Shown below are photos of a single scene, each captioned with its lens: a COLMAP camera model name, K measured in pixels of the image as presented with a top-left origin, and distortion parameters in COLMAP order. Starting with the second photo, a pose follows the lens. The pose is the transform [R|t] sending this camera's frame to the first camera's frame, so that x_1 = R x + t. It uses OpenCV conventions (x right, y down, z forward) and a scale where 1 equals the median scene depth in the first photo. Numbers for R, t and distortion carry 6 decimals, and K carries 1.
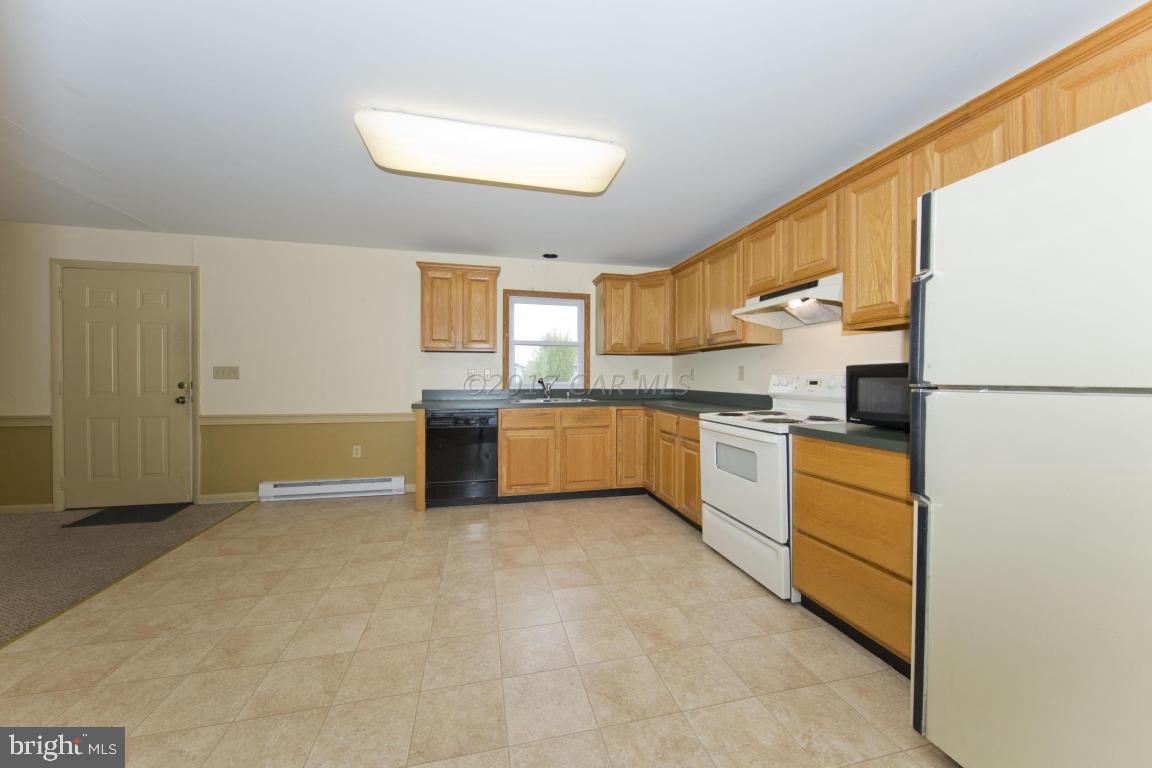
lens RADIAL K [[402.6, 0, 572.3], [0, 402.6, 380.6], [0, 0, 1]] dist [0.009723, -0.006309]
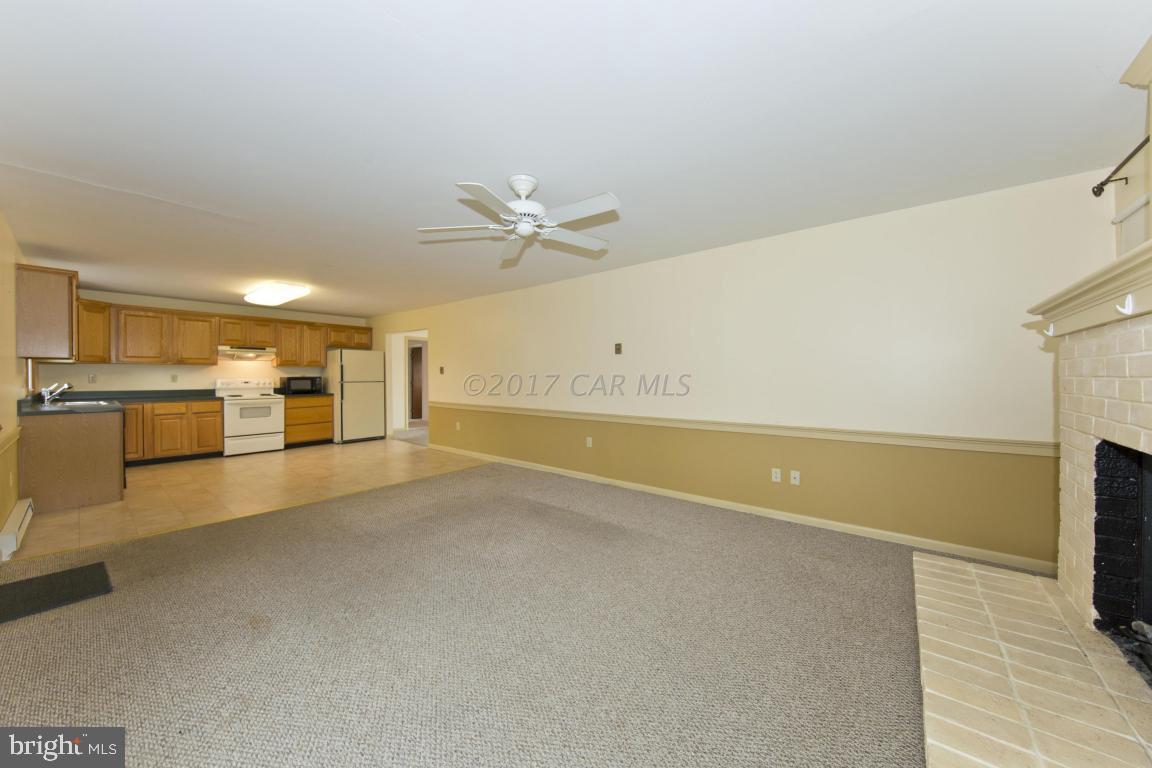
lens RADIAL K [[402.6, 0, 572.3], [0, 402.6, 380.6], [0, 0, 1]] dist [0.009723, -0.006309]
pose [[-0.605959, -0.012579, 0.795396, -2.462608], [0.003712, 0.999819, 0.018639, -0.043219], [-0.795487, 0.014247, -0.605803, 0.788964]]
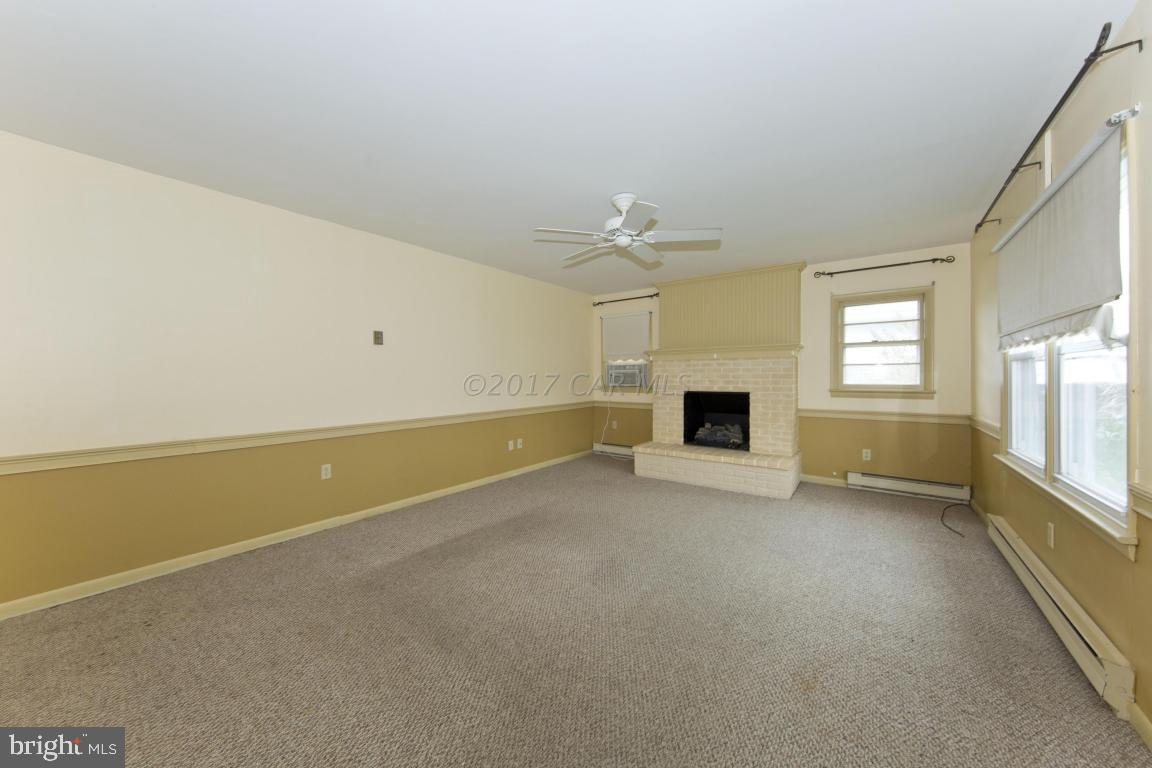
lens RADIAL K [[402.6, 0, 572.3], [0, 402.6, 380.6], [0, 0, 1]] dist [0.009723, -0.006309]
pose [[-0.764741, 0.004203, -0.644324, -1.031559], [-0.003093, 0.999943, 0.010194, -0.022096], [0.644330, 0.009788, -0.764685, 1.005394]]
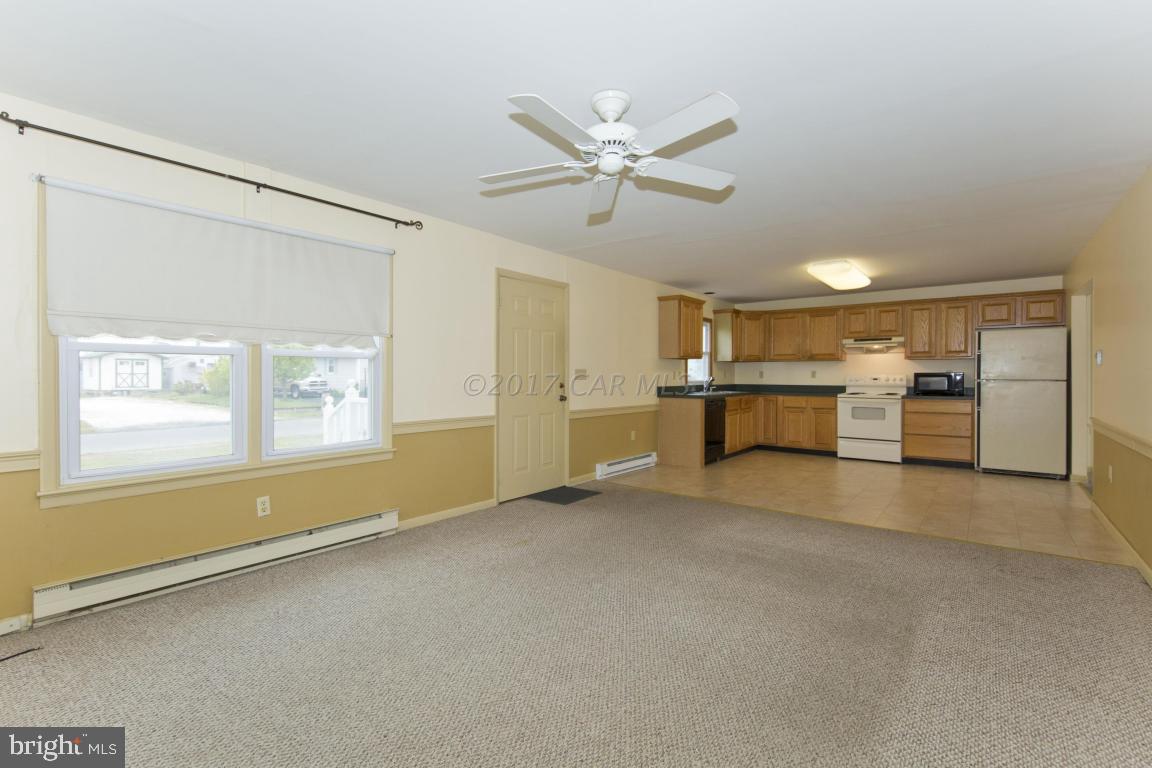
lens RADIAL K [[519.4, 0, 573.3], [0, 519.4, 380.7], [0, 0, 1]] dist [0.008150, -0.000151]
pose [[0.783732, -0.008547, 0.621041, -2.275857], [0.004919, 0.999959, 0.007554, -0.015318], [-0.621080, -0.002865, 0.783742, -0.230652]]
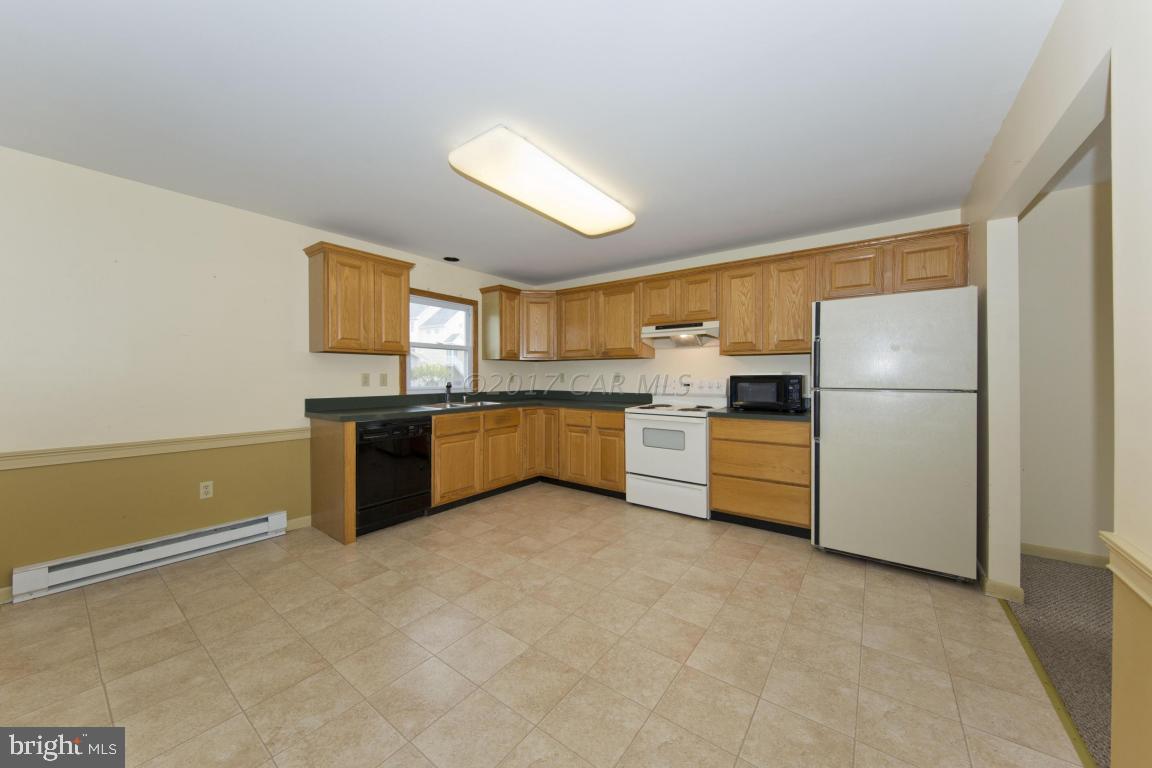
lens RADIAL K [[402.6, 0, 572.3], [0, 402.6, 380.6], [0, 0, 1]] dist [0.009723, -0.006309]
pose [[0.768245, -0.008642, 0.640097, -0.659673], [0.005801, 0.999962, 0.006539, -0.021809], [-0.640129, -0.001310, 0.768266, 0.065346]]
